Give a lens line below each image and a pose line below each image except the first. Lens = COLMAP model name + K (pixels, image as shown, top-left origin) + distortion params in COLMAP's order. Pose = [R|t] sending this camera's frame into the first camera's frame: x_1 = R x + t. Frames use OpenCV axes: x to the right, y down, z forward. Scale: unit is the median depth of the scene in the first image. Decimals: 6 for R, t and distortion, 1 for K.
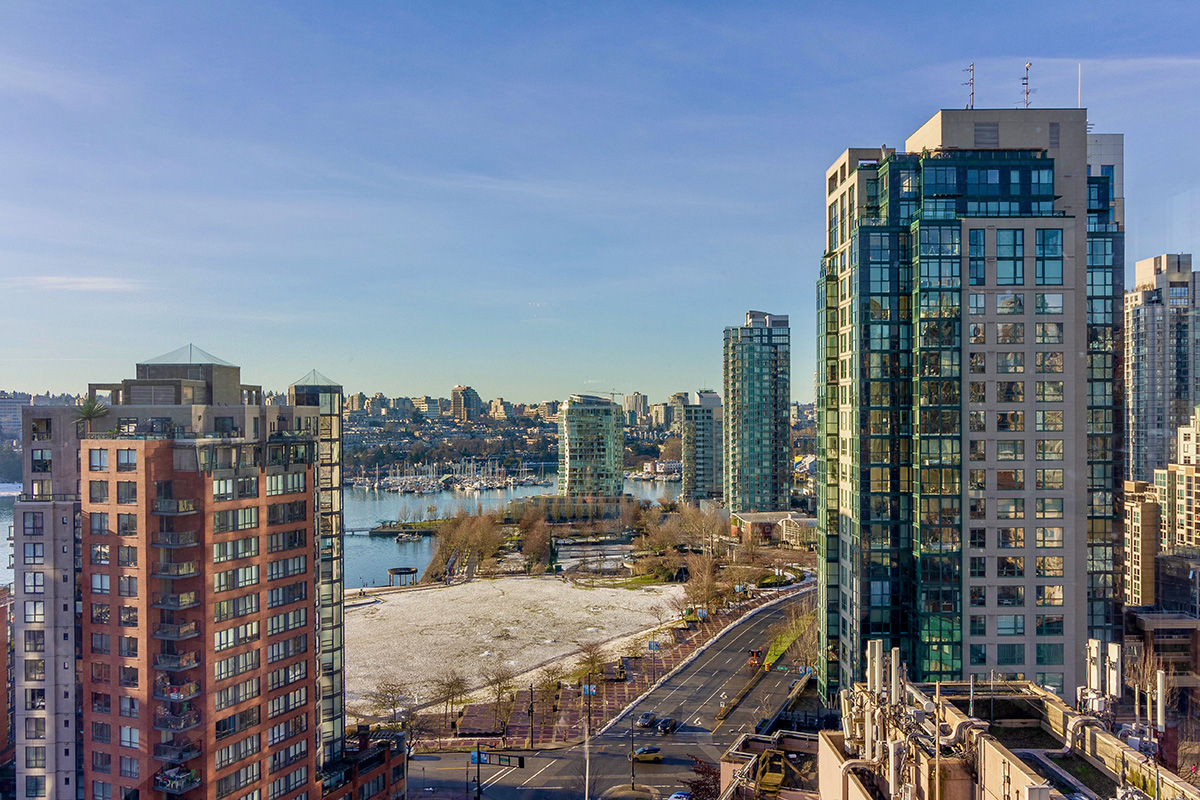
lens RADIAL K [[772.3, 0, 598.1], [0, 772.3, 401.1], [0, 0, 1]] dist [-0.001511, -0.001577]
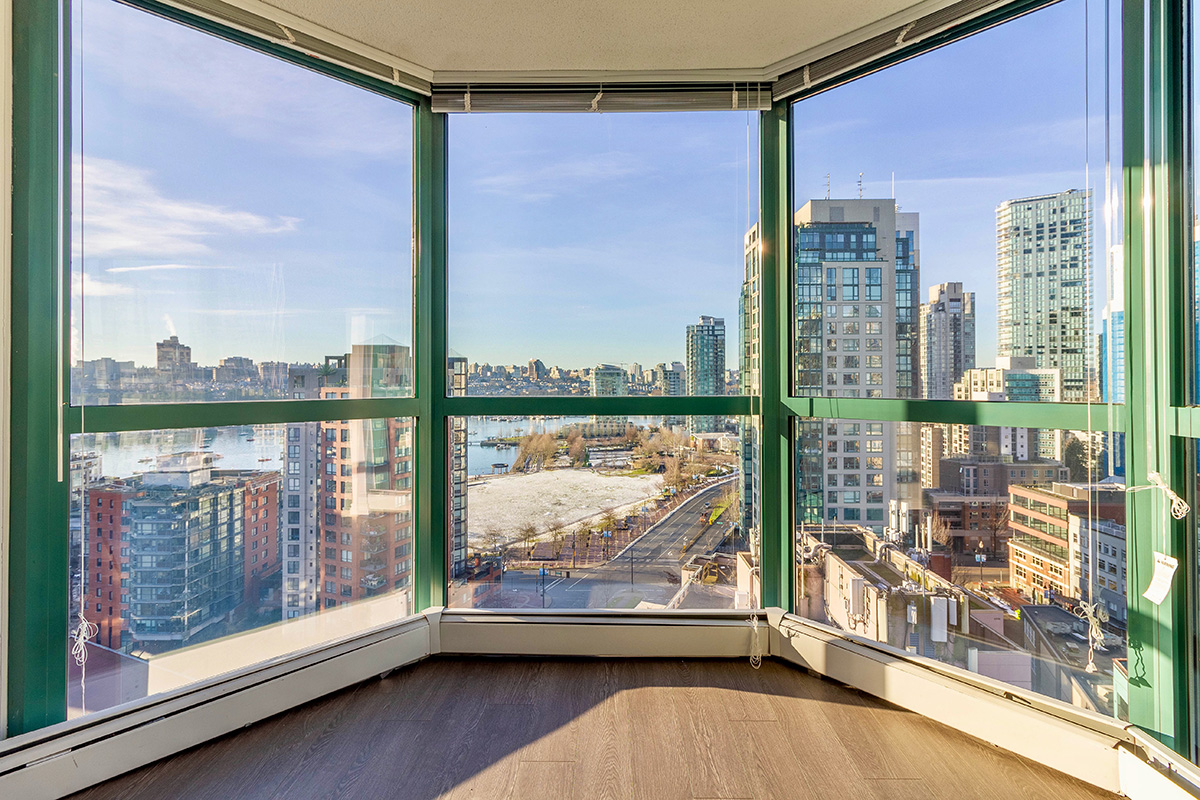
lens RADIAL K [[531.7, 0, 603.0], [0, 531.7, 375.1], [0, 0, 1]] dist [0.000992, 0.000081]
pose [[0.999751, 0.002883, -0.022142, 0.004025], [-0.003233, 0.999870, -0.015784, 0.037232], [0.022094, 0.015851, 0.999630, -0.199429]]
